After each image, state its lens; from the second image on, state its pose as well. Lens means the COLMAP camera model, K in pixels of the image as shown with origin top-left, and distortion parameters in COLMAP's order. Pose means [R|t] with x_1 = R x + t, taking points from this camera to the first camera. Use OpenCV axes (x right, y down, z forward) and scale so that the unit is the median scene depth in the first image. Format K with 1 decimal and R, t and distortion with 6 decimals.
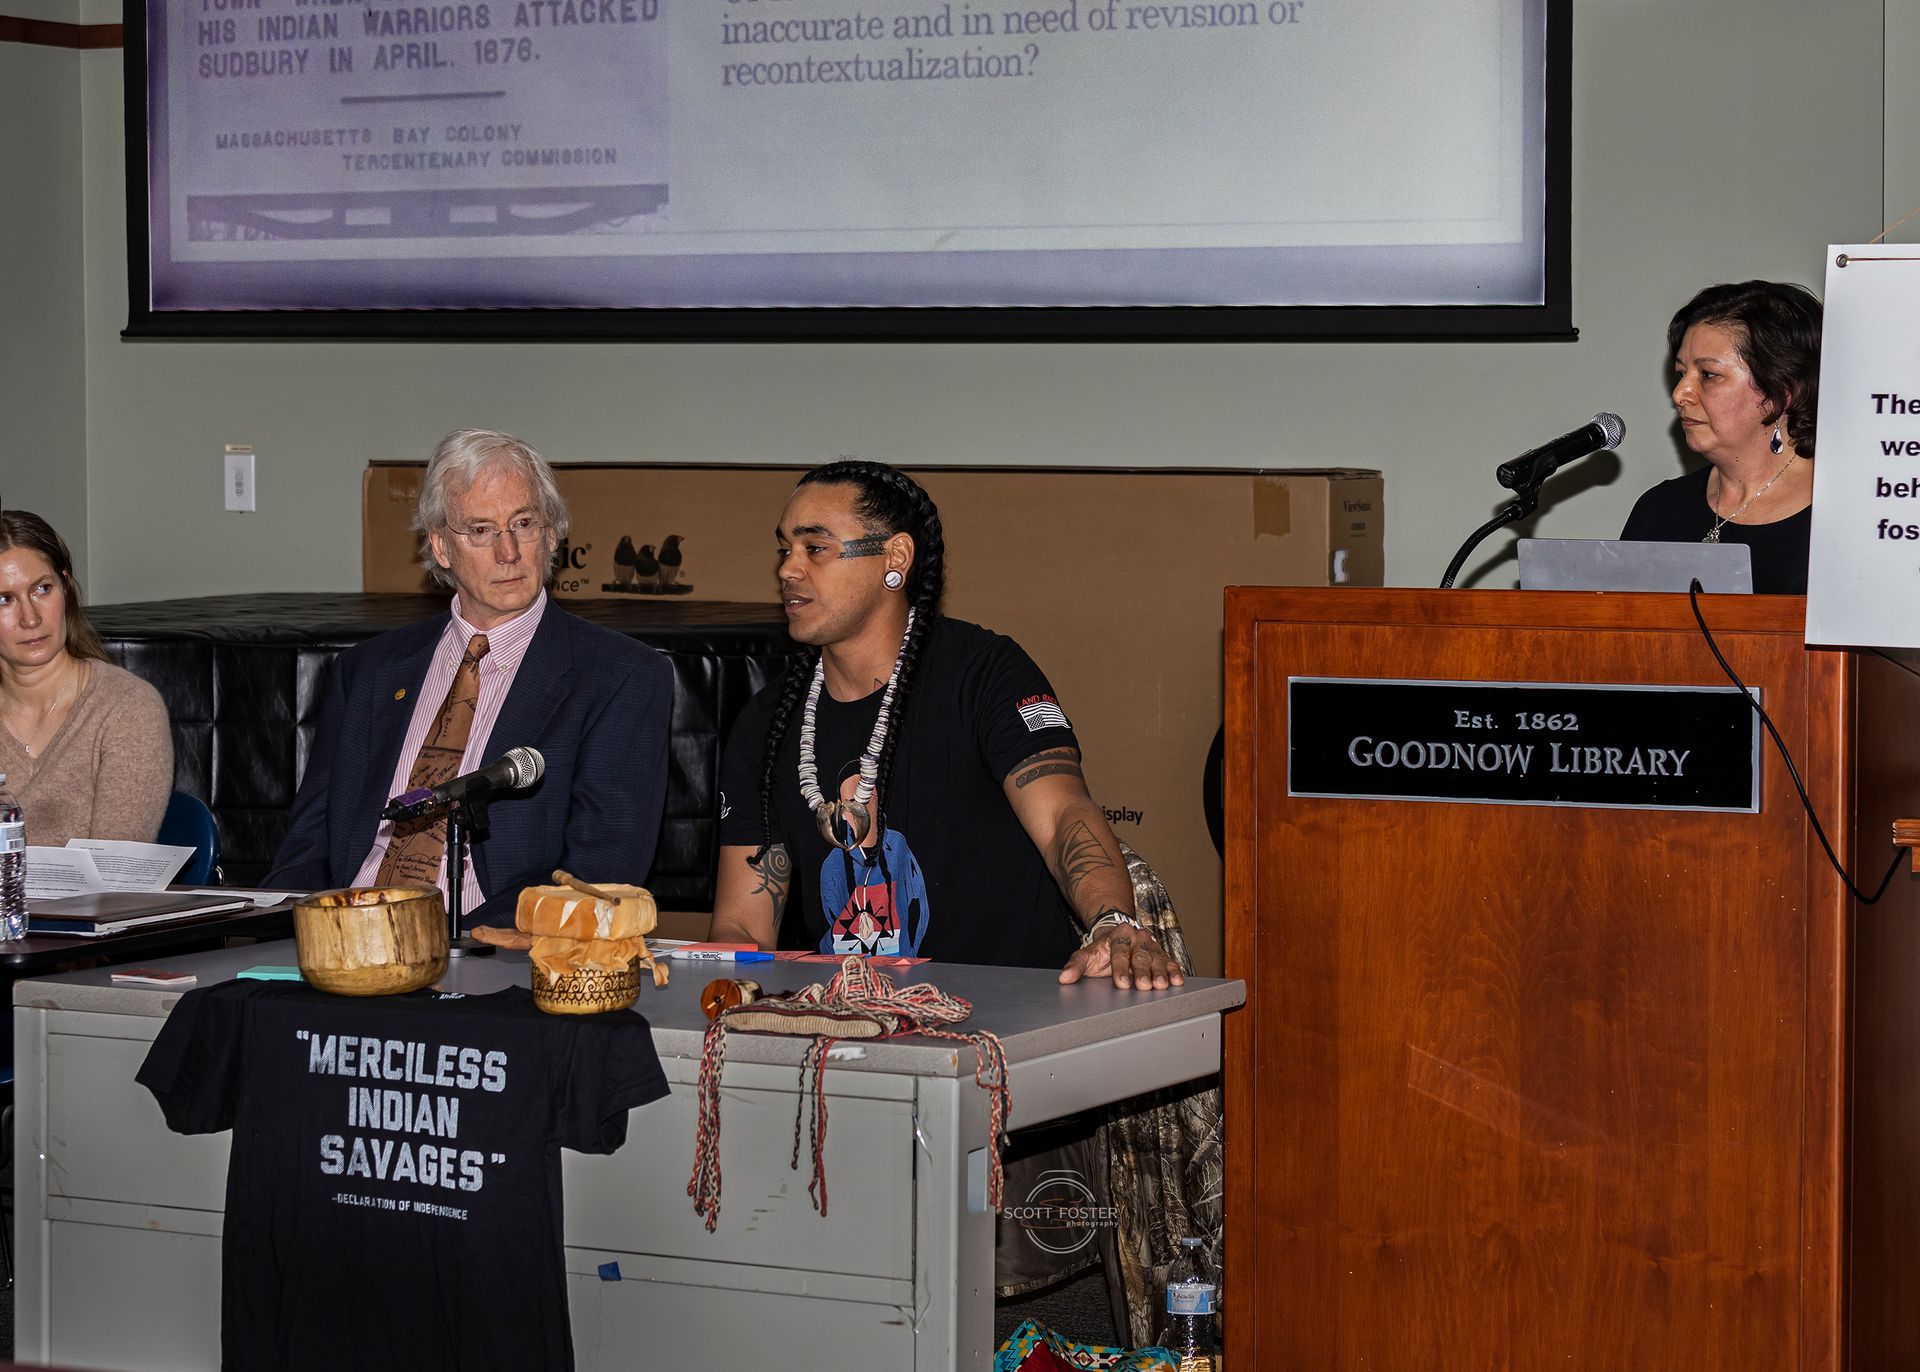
lens RADIAL K [[4681.8, 0, 1174.9], [0, 4681.8, 680.1], [0, 0, 1]] dist [0.059857, -0.605011]
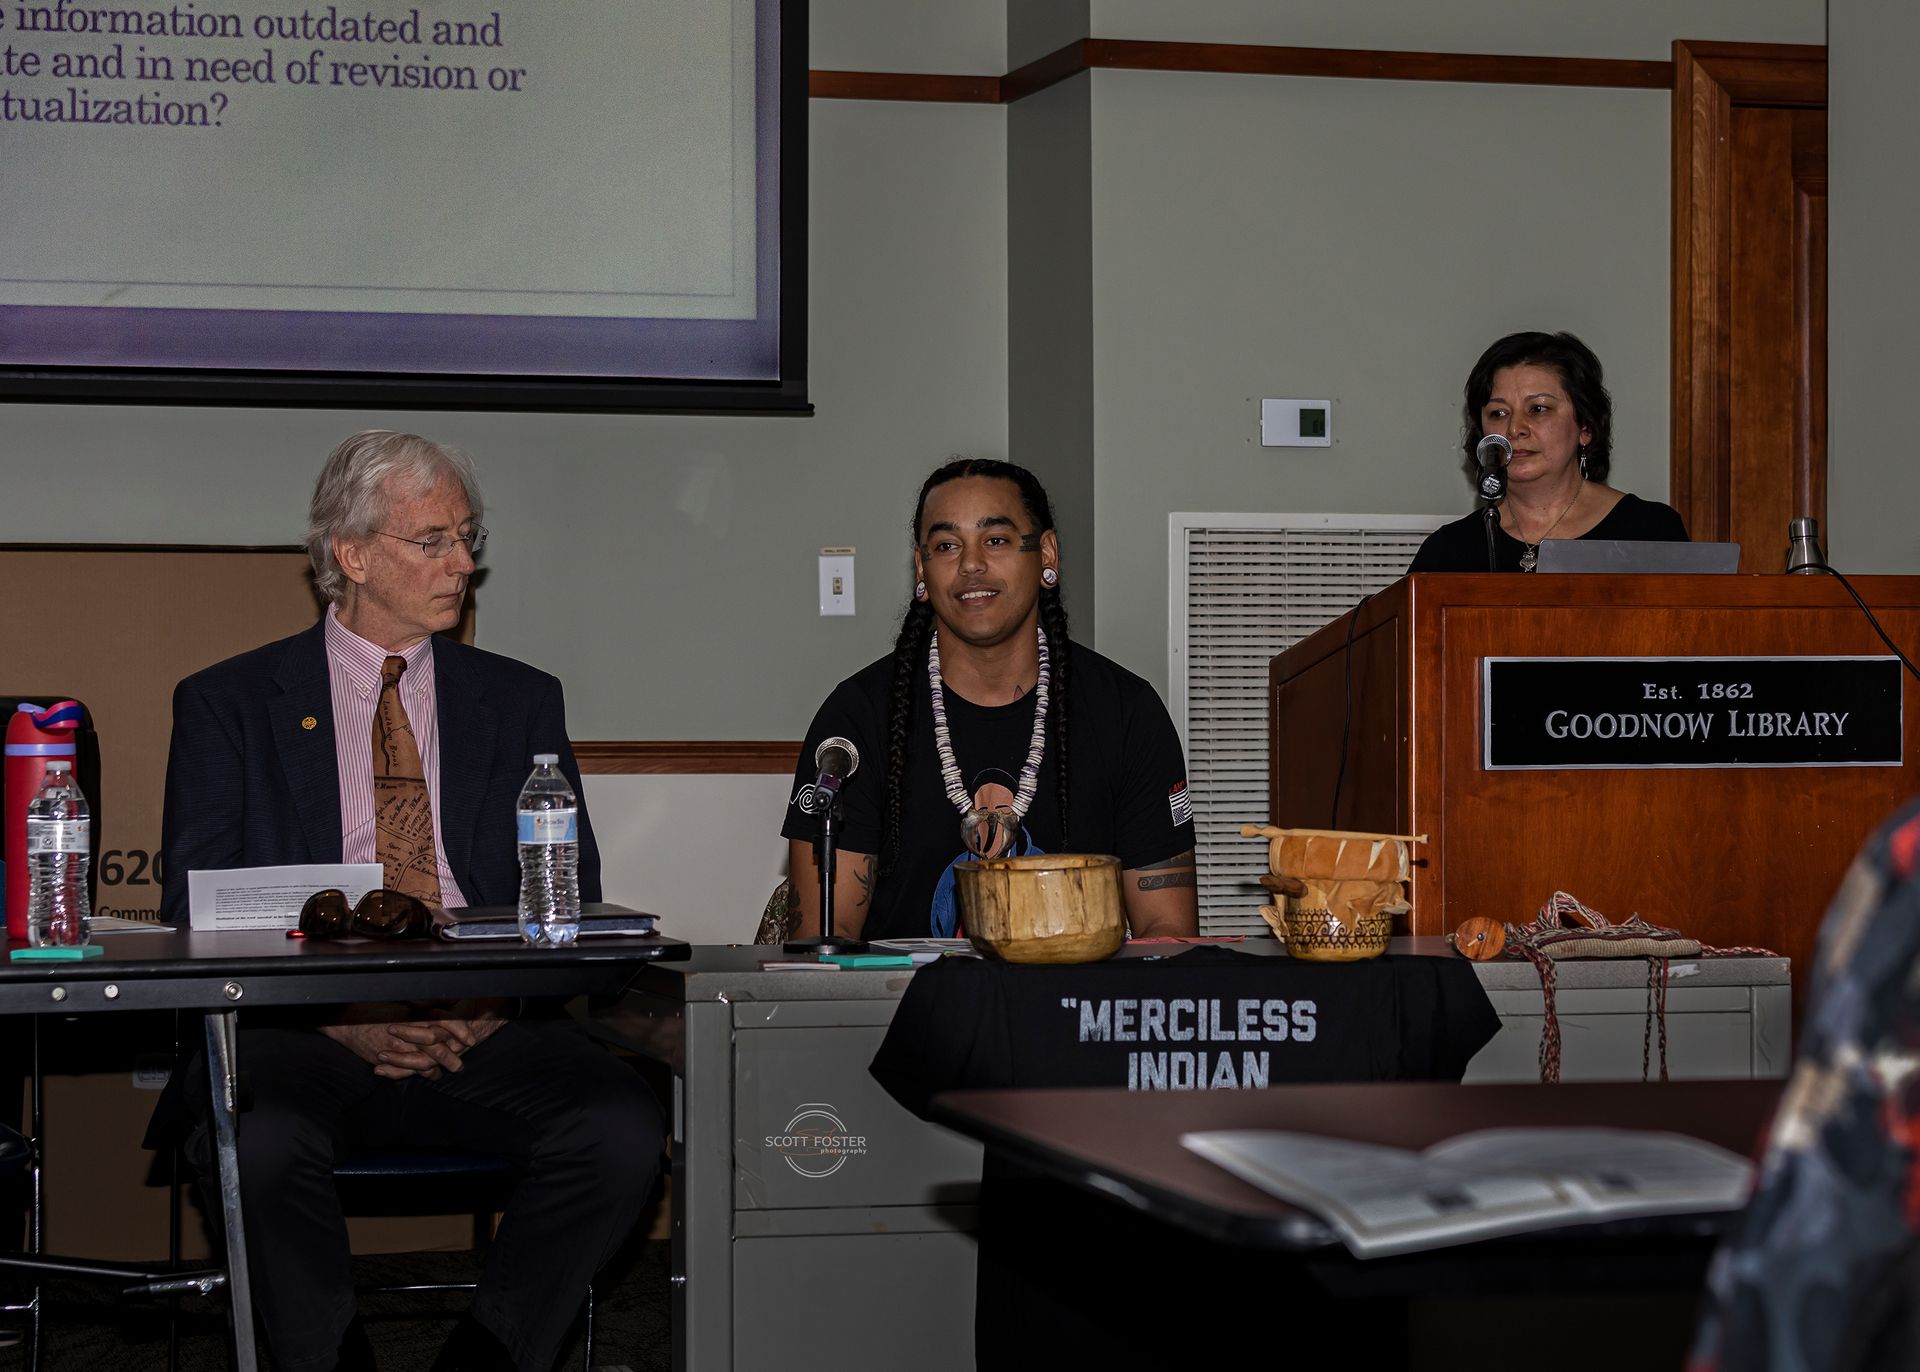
lens RADIAL K [[4671.3, 0, 960.0], [0, 4671.3, 686.0], [0, 0, 1]] dist [0.017575, -0.308010]
pose [[0.763054, 0.000067, 0.646335, -0.798013], [0.042158, 0.997865, -0.049874, 0.056993], [-0.644959, 0.065305, 0.761422, 0.287531]]
